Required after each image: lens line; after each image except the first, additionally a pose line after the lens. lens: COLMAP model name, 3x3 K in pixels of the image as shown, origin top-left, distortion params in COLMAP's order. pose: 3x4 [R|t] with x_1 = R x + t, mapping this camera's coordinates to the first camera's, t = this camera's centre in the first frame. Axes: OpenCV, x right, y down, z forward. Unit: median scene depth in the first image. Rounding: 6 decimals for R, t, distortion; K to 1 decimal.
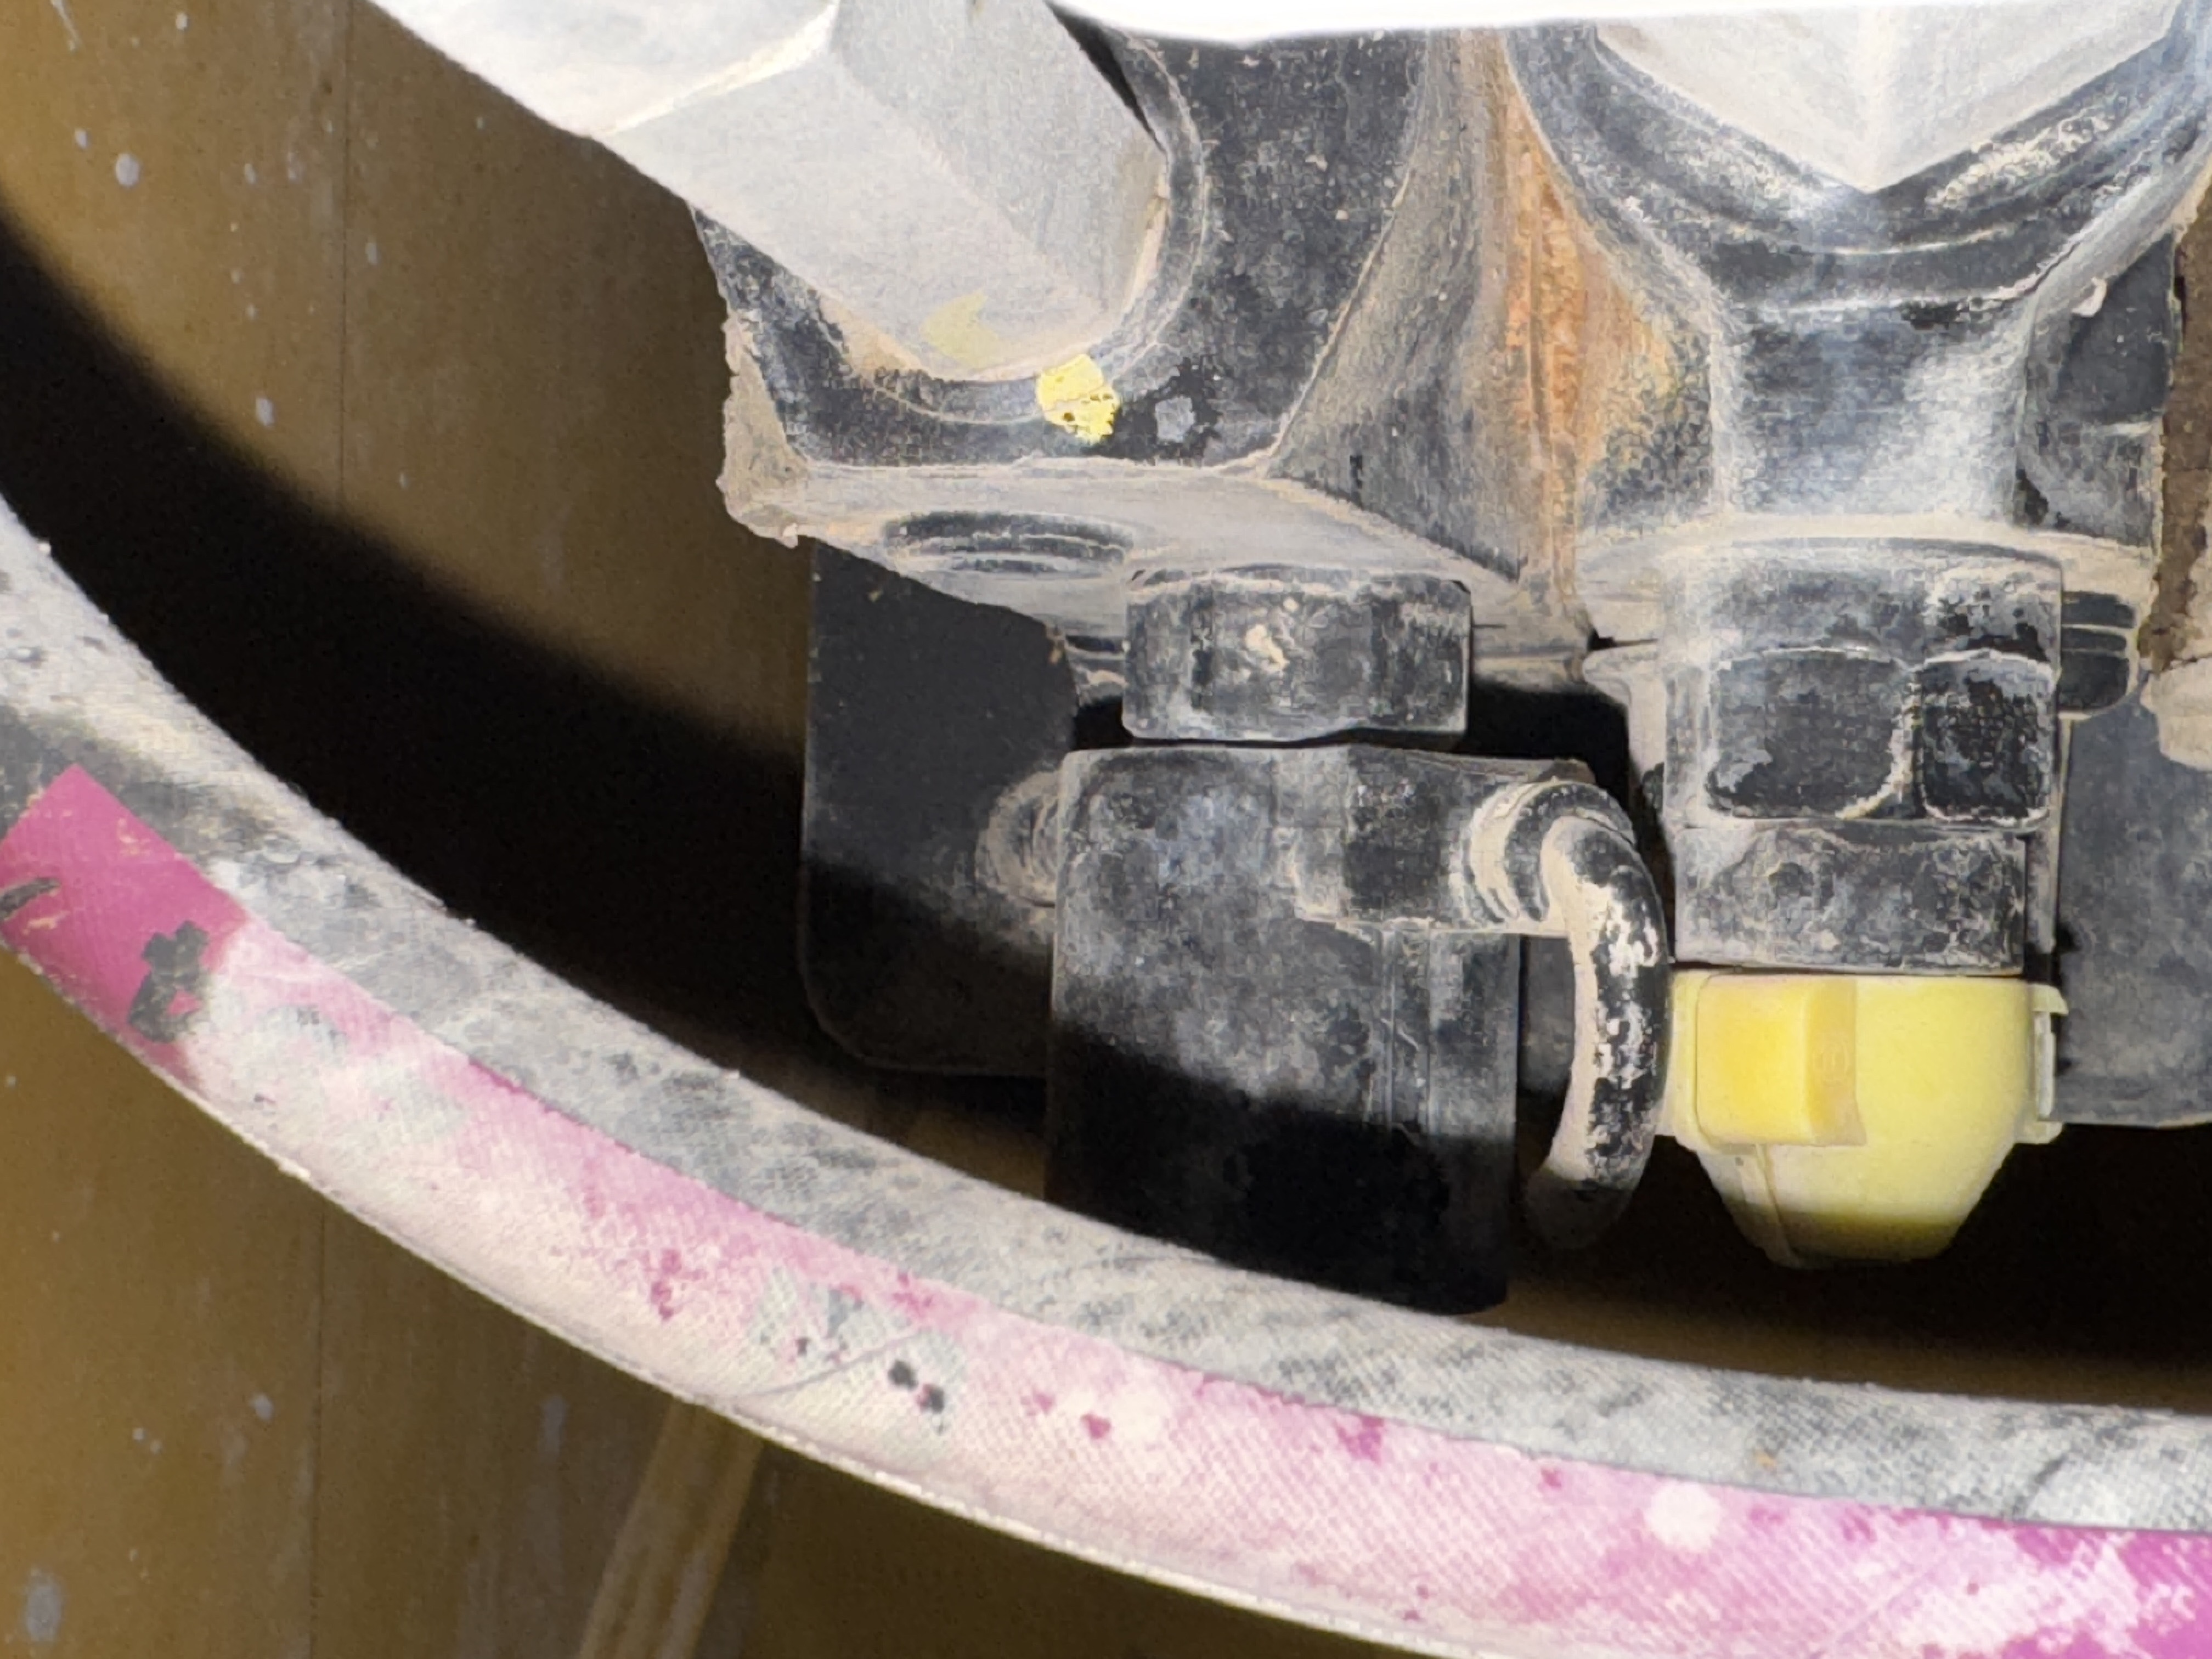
lens RADIAL K [[3088.3, 0, 1106.0], [0, 3088.3, 829.5], [0, 0, 1]] dist [0.142999, -1.807733]
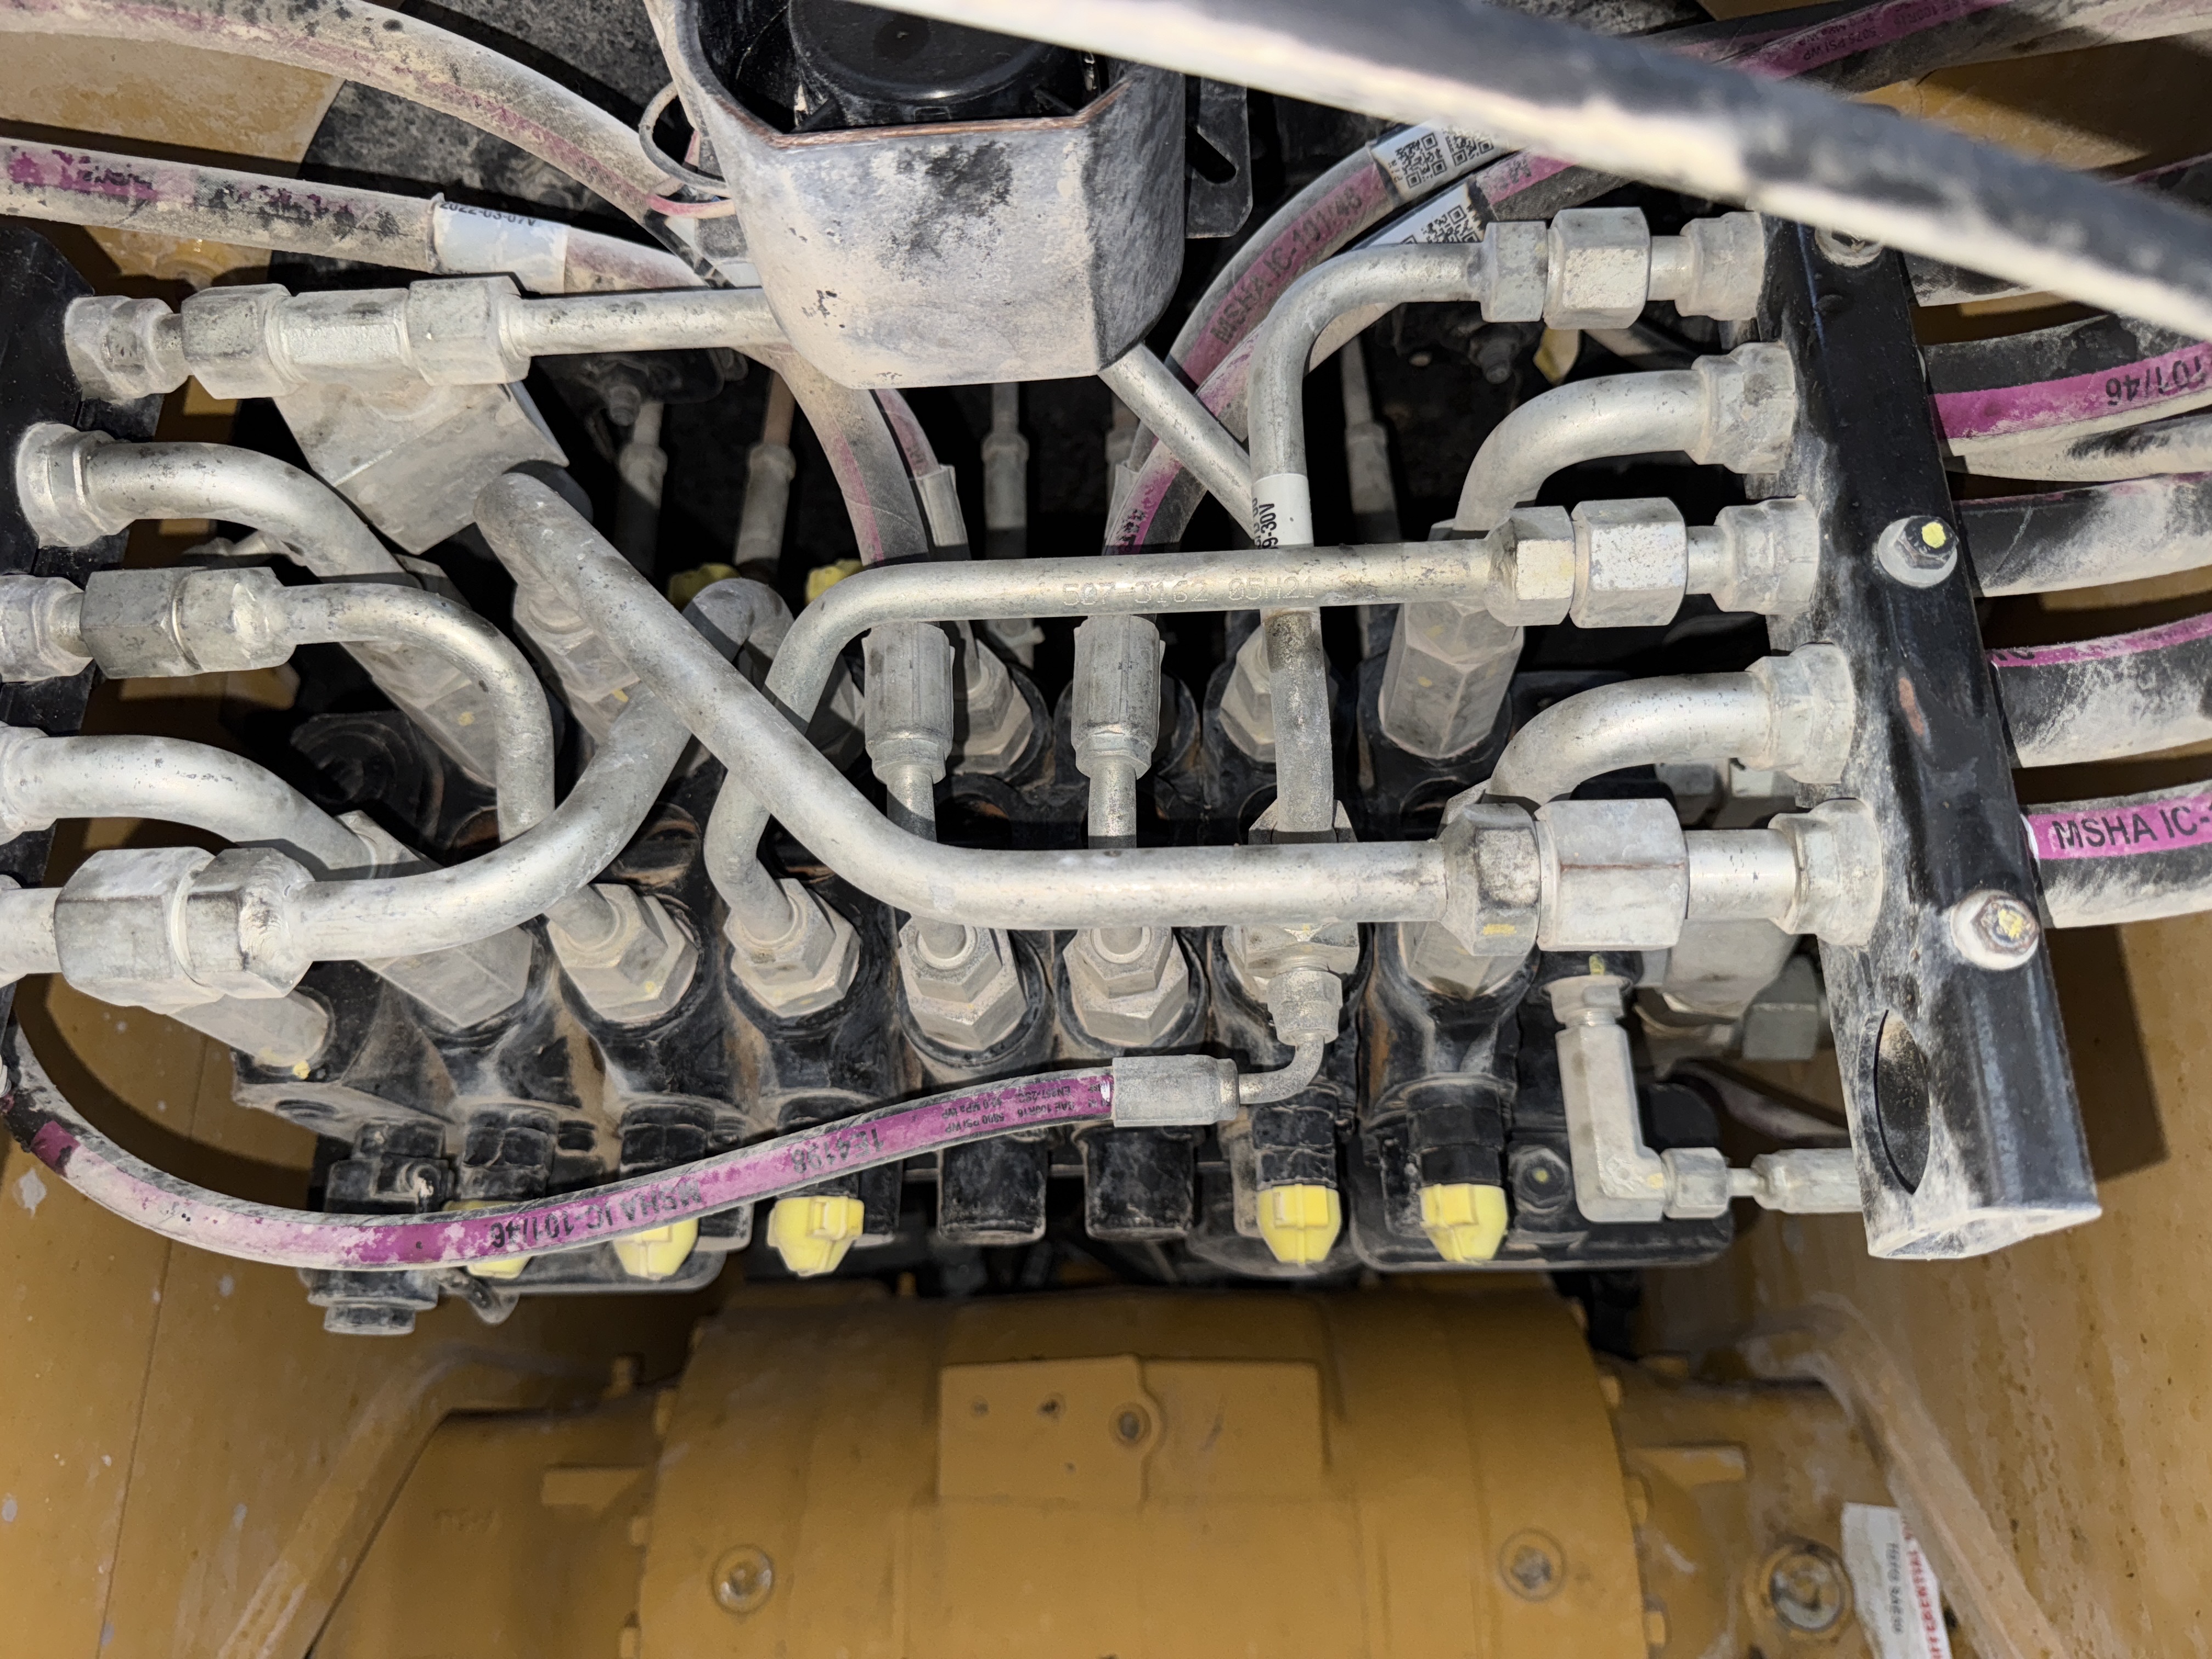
lens RADIAL K [[1553.0, 0, 1106.9], [0, 1553.0, 854.4], [0, 0, 1]] dist [0.137537, -0.227220]
pose [[0.973586, 0.043801, 0.224082, 0.632216], [0.031011, 0.946963, -0.319841, 0.362357], [-0.226207, 0.318342, 0.920592, -1.617932]]
